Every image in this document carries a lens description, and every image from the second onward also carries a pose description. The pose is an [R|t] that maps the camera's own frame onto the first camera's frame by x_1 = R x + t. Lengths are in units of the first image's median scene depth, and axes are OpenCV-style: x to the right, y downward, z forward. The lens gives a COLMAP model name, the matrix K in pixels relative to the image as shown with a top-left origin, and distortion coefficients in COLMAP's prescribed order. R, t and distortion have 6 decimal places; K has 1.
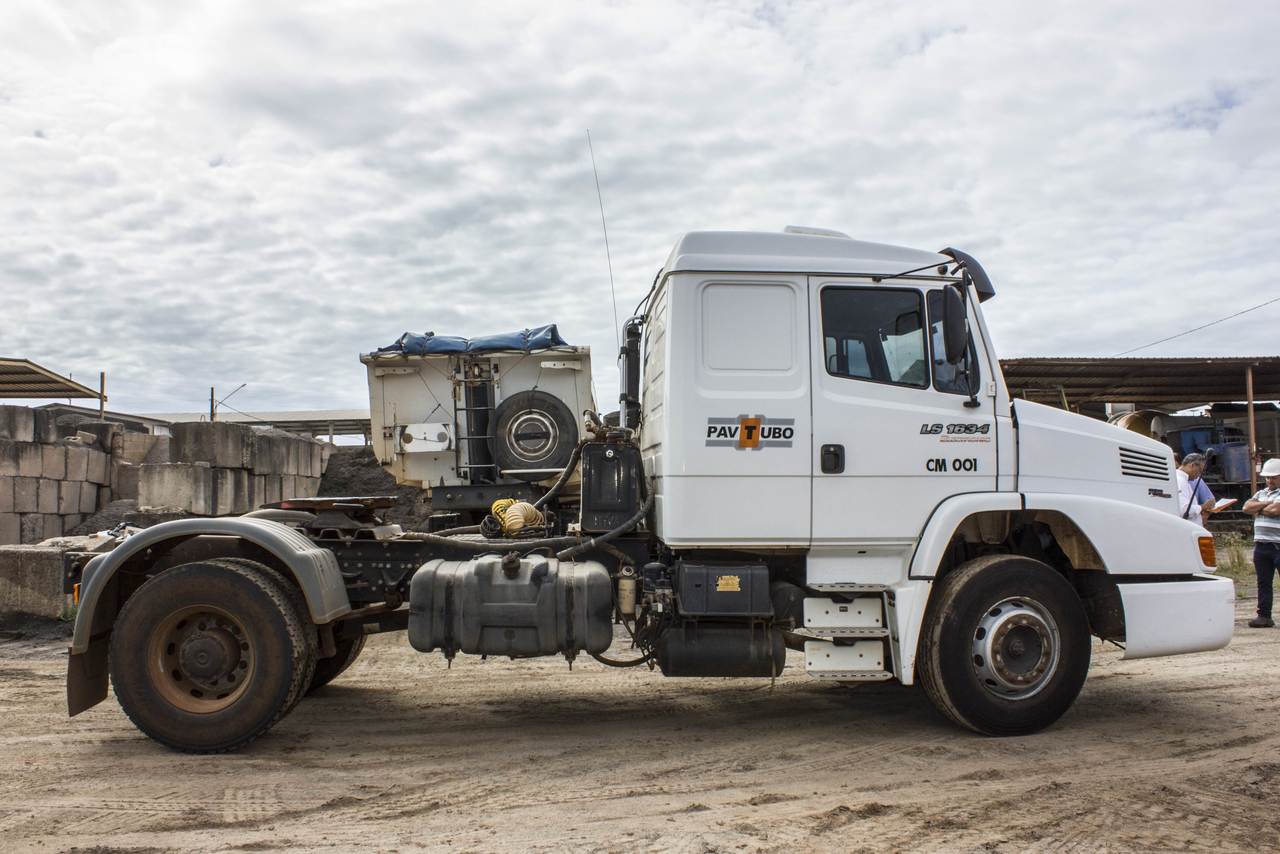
lens RADIAL K [[1101.6, 0, 633.2], [0, 1101.6, 429.0], [0, 0, 1]] dist [-0.129104, 0.087220]
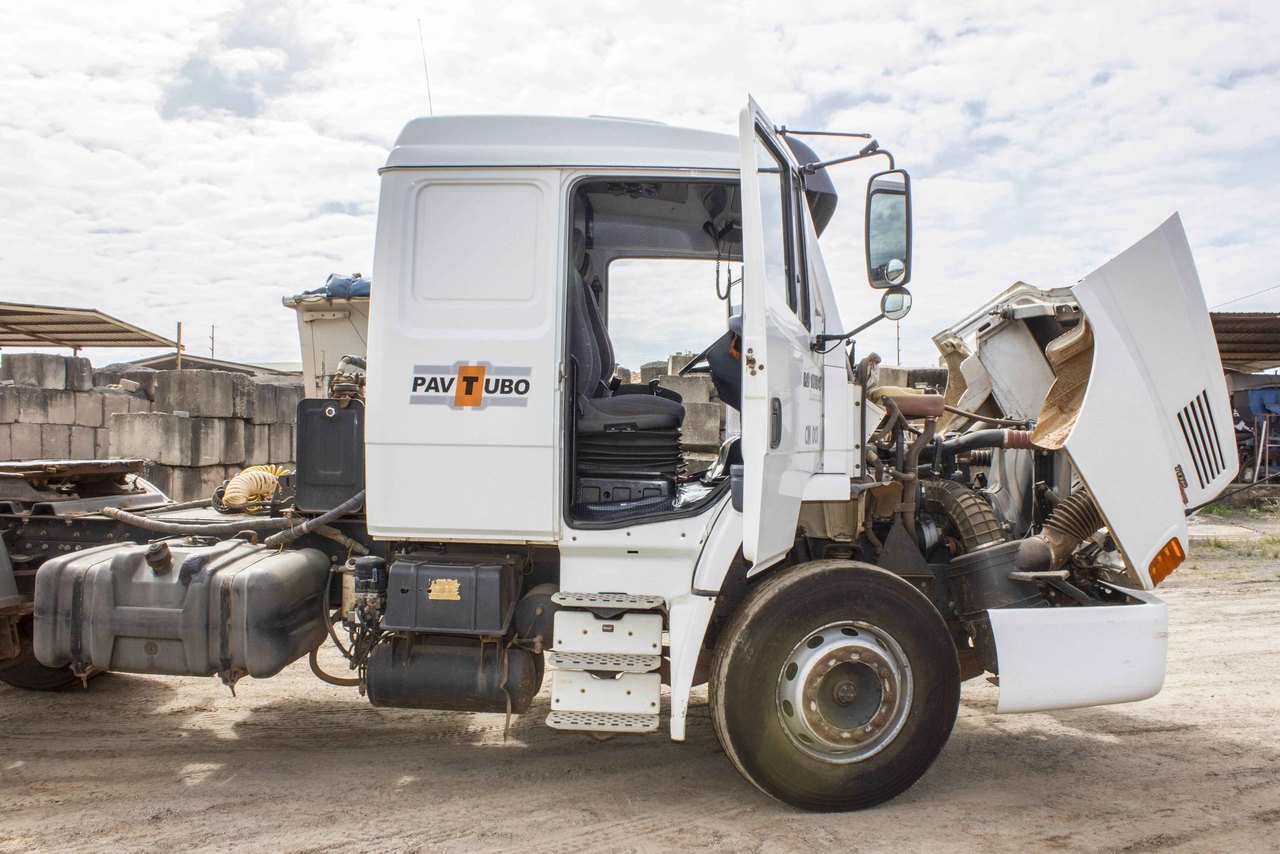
lens RADIAL K [[1050.6, 0, 649.3], [0, 1050.6, 429.3], [0, 0, 1]] dist [-0.126964, 0.054624]
pose [[0.996668, 0.012556, -0.080592, 0.275100], [-0.008781, 0.998855, 0.047027, -0.001640], [0.081090, -0.046162, 0.995637, 0.311008]]
